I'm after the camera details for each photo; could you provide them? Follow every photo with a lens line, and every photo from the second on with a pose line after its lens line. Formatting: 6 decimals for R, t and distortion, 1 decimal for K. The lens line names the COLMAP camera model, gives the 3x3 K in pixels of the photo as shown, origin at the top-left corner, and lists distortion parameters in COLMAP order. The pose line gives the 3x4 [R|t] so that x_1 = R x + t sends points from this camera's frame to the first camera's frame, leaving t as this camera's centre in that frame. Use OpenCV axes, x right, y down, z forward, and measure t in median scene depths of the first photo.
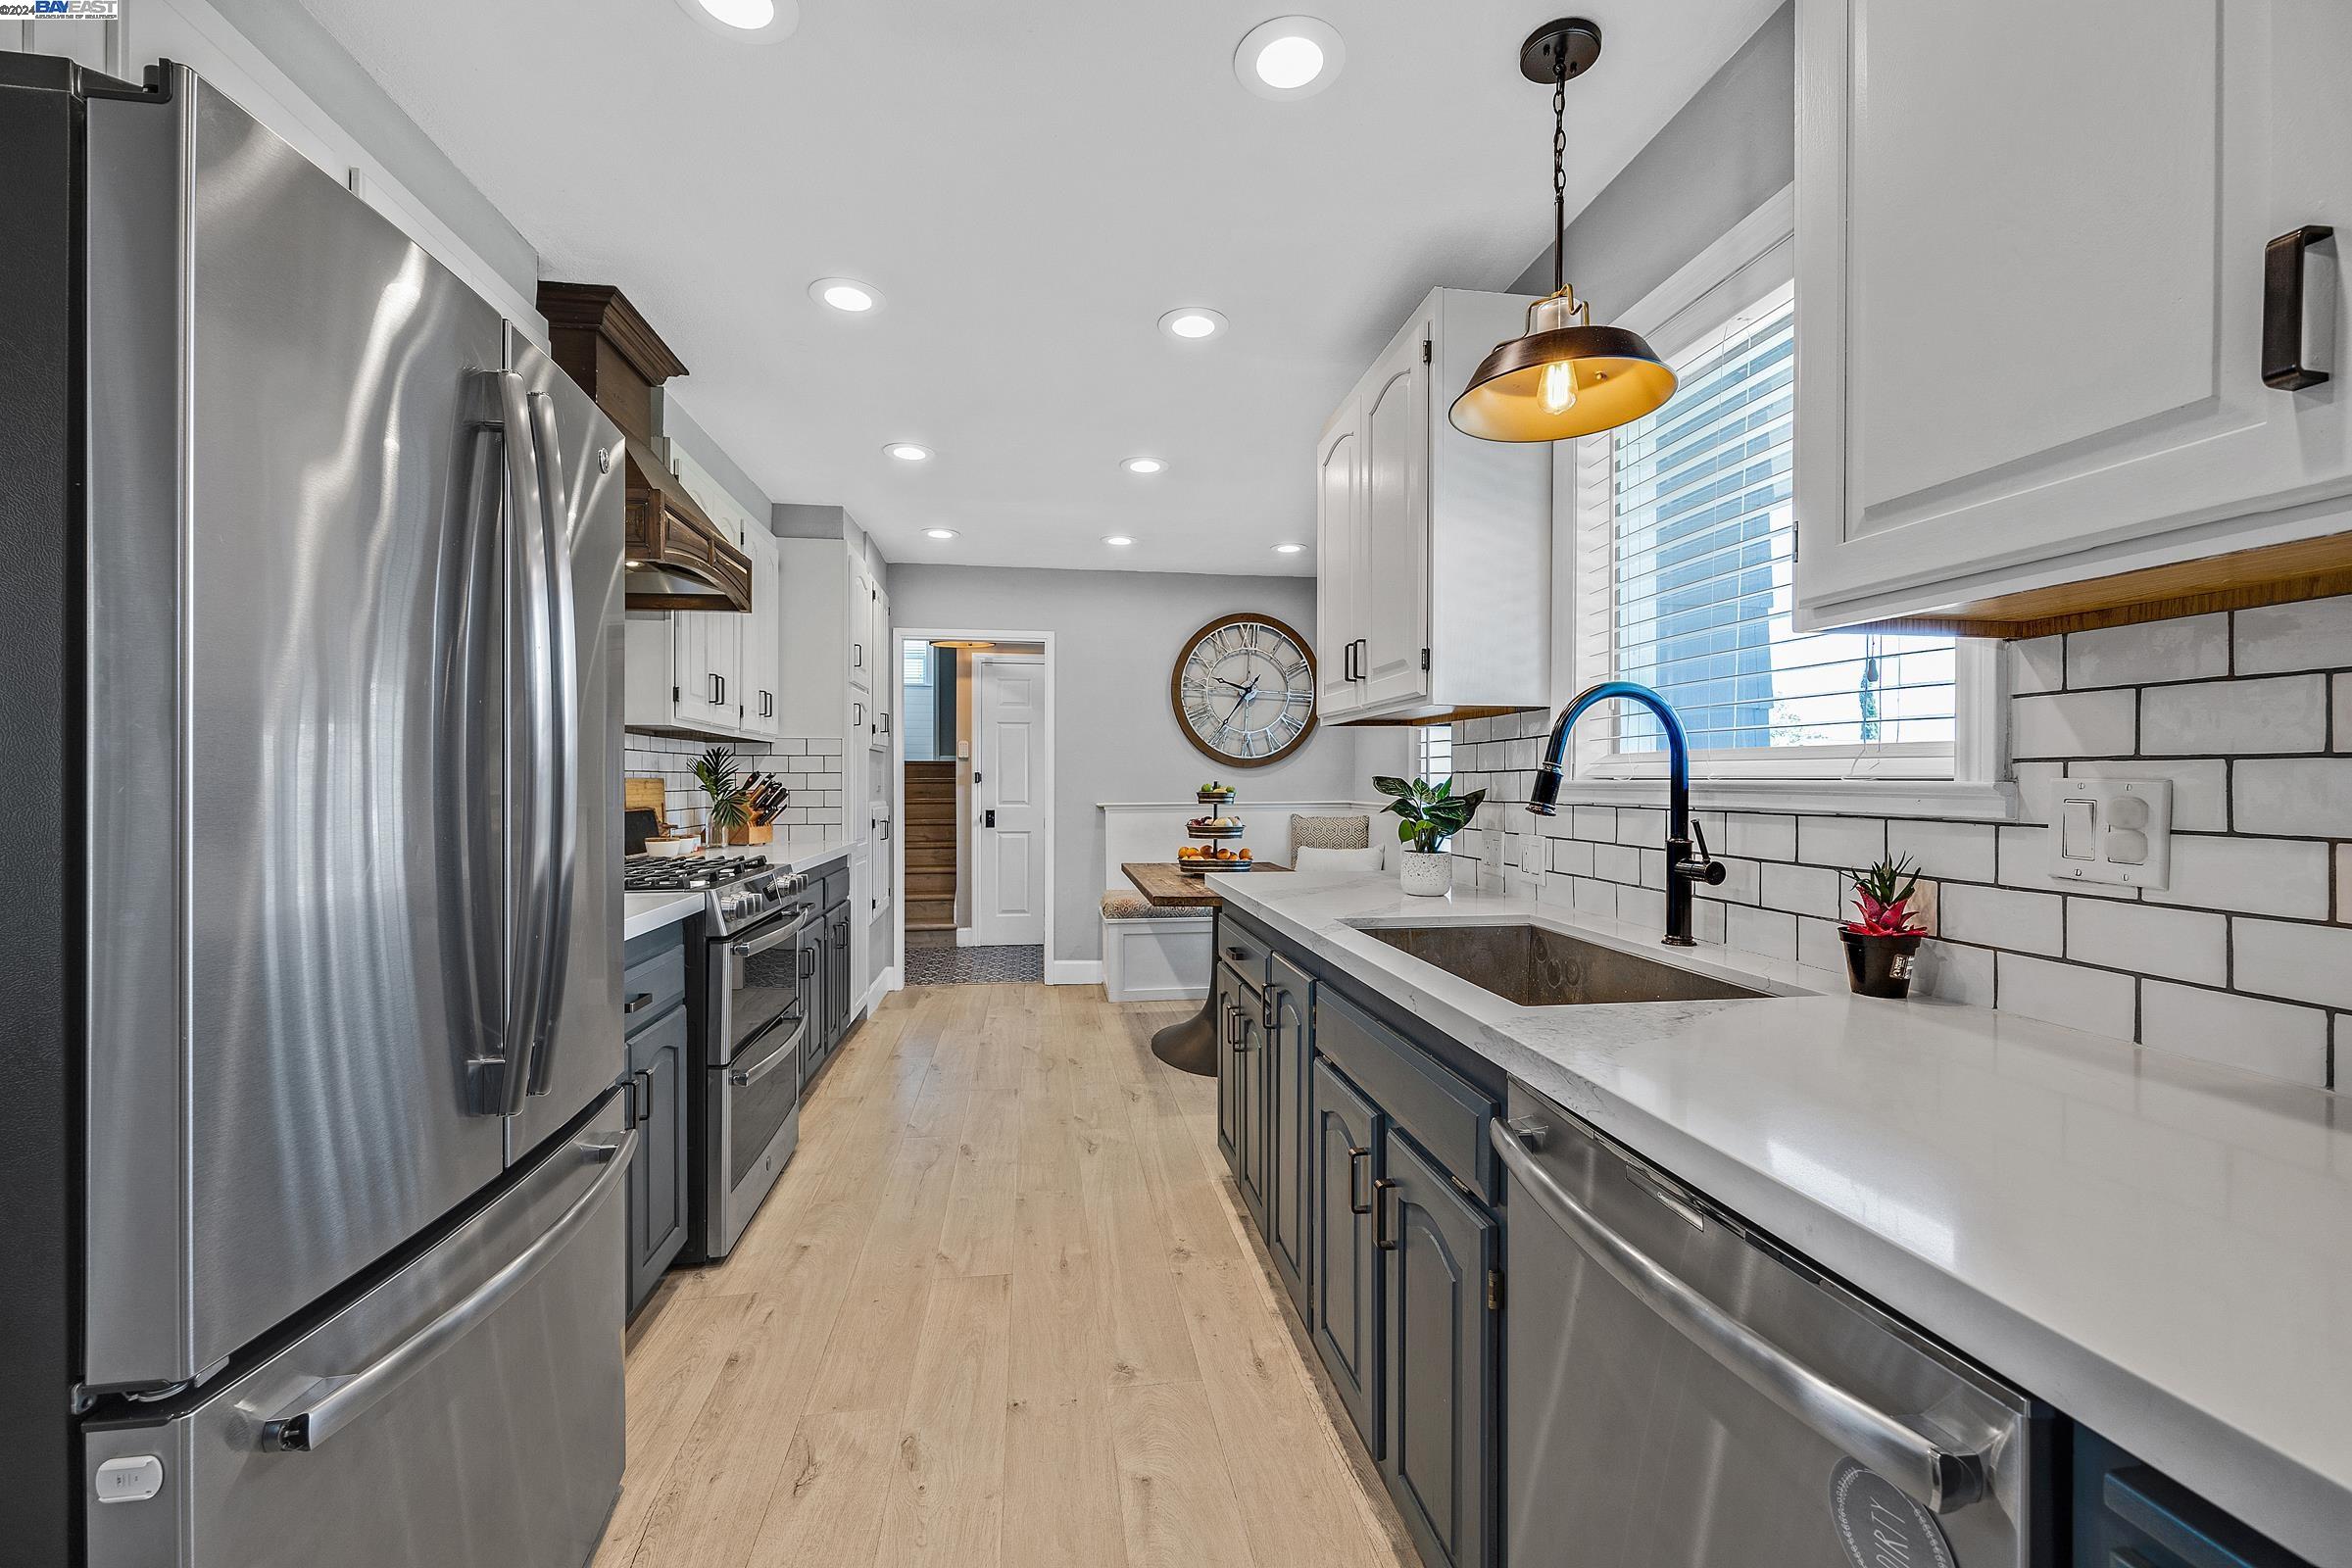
lens RADIAL K [[940.7, 0, 1177.3], [0, 940.7, 782.9], [0, 0, 1]] dist [-0.003443, -0.000341]
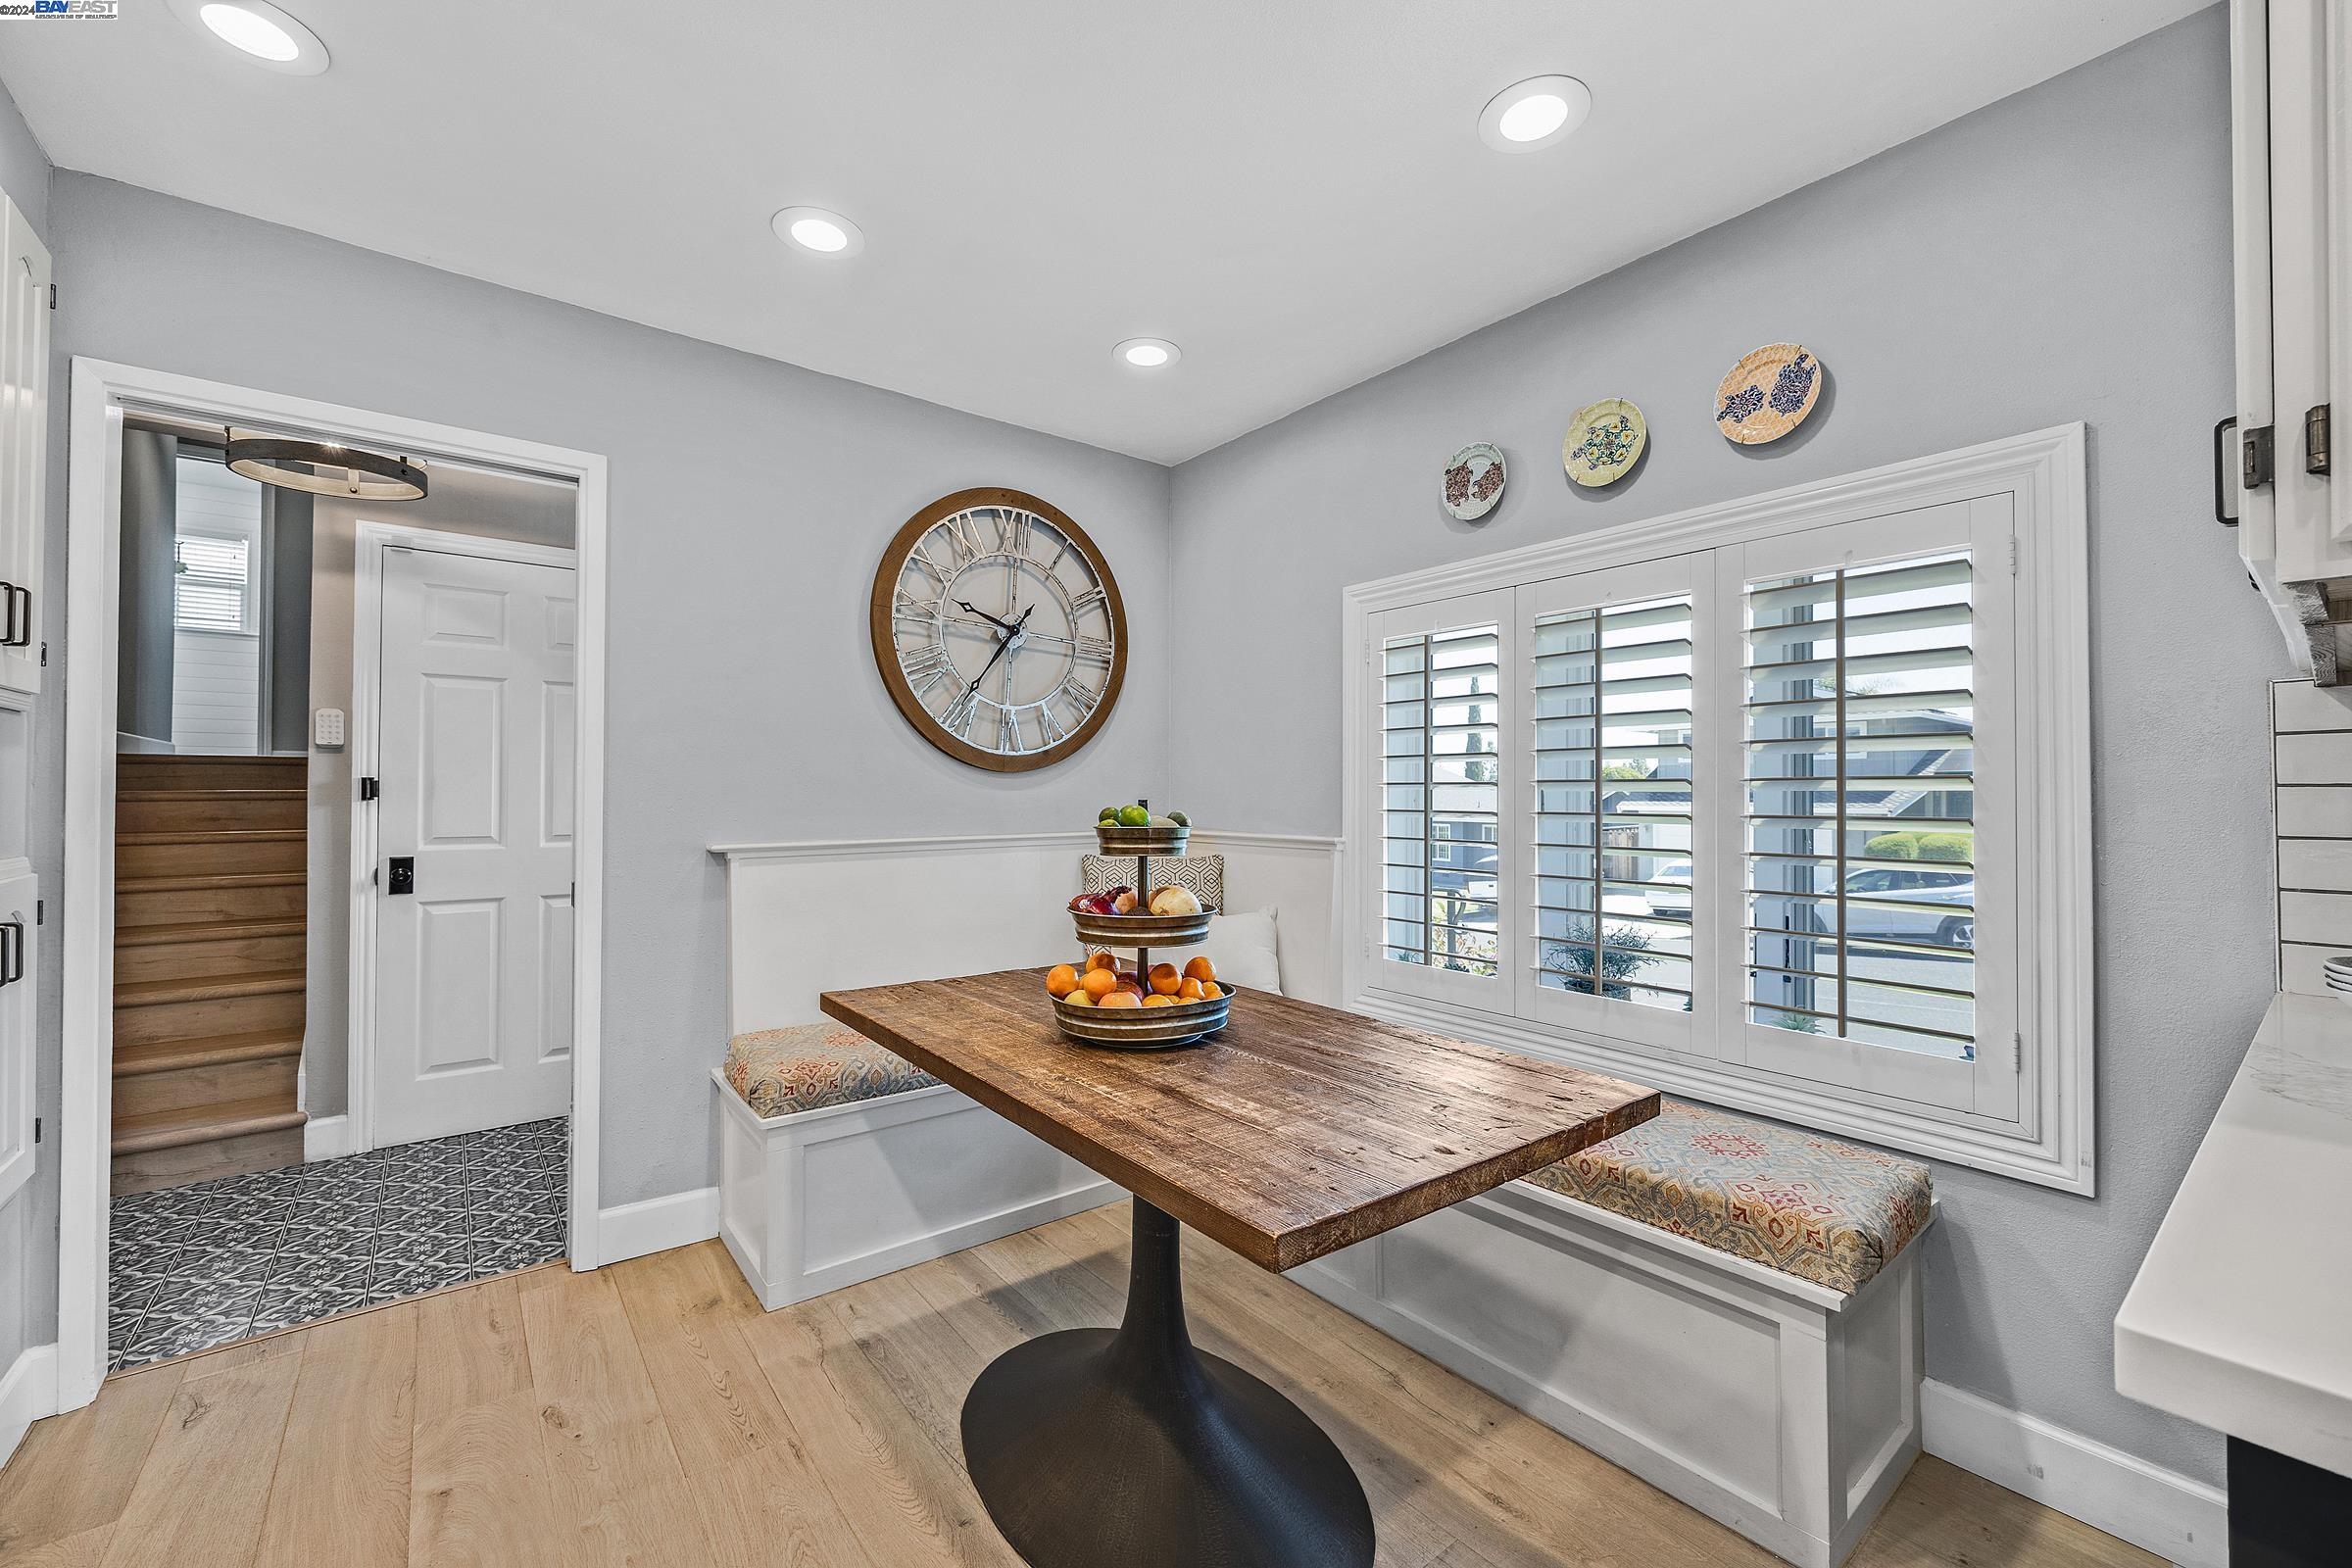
lens RADIAL K [[940.7, 0, 1173.6], [0, 940.7, 784.3], [0, 0, 1]] dist [-0.003443, -0.000341]
pose [[0.871495, 0.005876, 0.490370, -0.110911], [0.000409, 0.999919, -0.012710, -0.002139], [-0.490405, 0.011277, 0.871422, 0.478641]]
